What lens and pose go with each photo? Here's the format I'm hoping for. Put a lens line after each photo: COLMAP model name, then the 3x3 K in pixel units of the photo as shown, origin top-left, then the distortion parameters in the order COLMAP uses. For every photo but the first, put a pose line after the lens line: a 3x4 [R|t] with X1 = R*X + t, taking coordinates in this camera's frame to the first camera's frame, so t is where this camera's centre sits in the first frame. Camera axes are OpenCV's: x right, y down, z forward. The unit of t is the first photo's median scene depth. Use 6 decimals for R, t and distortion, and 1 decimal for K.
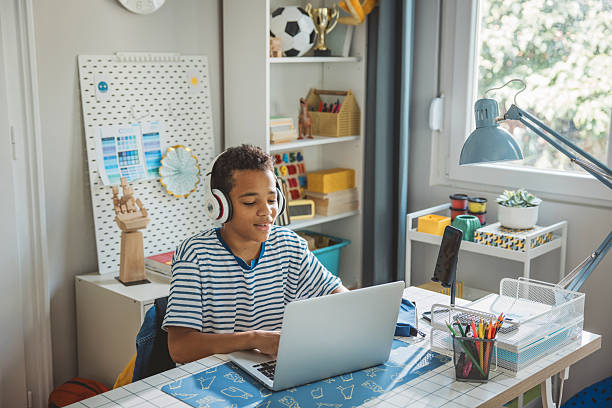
lens RADIAL K [[784.3, 0, 295.0], [0, 784.3, 210.2], [0, 0, 1]] dist [0.089755, 0.000000]
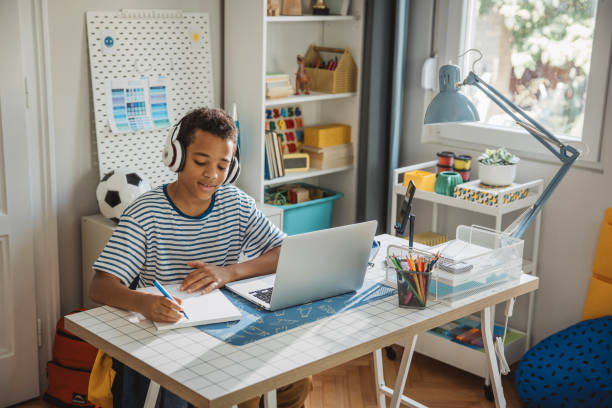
lens RADIAL K [[859.4, 0, 290.9], [0, 859.4, 212.4], [0, 0, 1]] dist [0.139025, 0.000000]
pose [[0.998908, 0.030056, -0.035764, 0.051078], [-0.028146, 0.998210, 0.052773, 0.006102], [0.037286, -0.051708, 0.997966, -0.174940]]
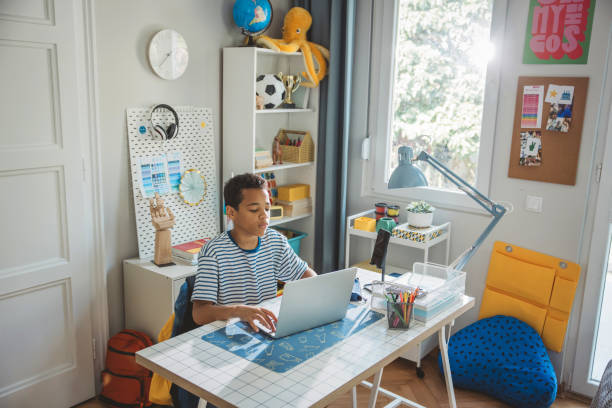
lens RADIAL K [[566.9, 0, 303.3], [0, 566.9, 213.9], [0, 0, 1]] dist [-0.027814, 0.000000]
pose [[0.995625, 0.002703, 0.093397, -0.043339], [-0.004307, 0.999847, 0.016975, -0.019561], [-0.093337, -0.017303, 0.995484, -0.061452]]
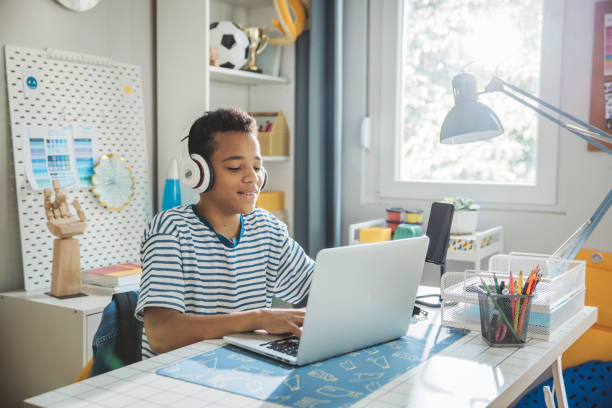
lens RADIAL K [[709.2, 0, 307.4], [0, 709.2, 202.5], [0, 0, 1]] dist [0.052056, 0.000000]
pose [[0.980473, -0.013097, 0.196218, -0.091056], [0.036230, 0.992731, -0.114773, 0.083177], [-0.193289, 0.119641, 0.973820, 0.144680]]
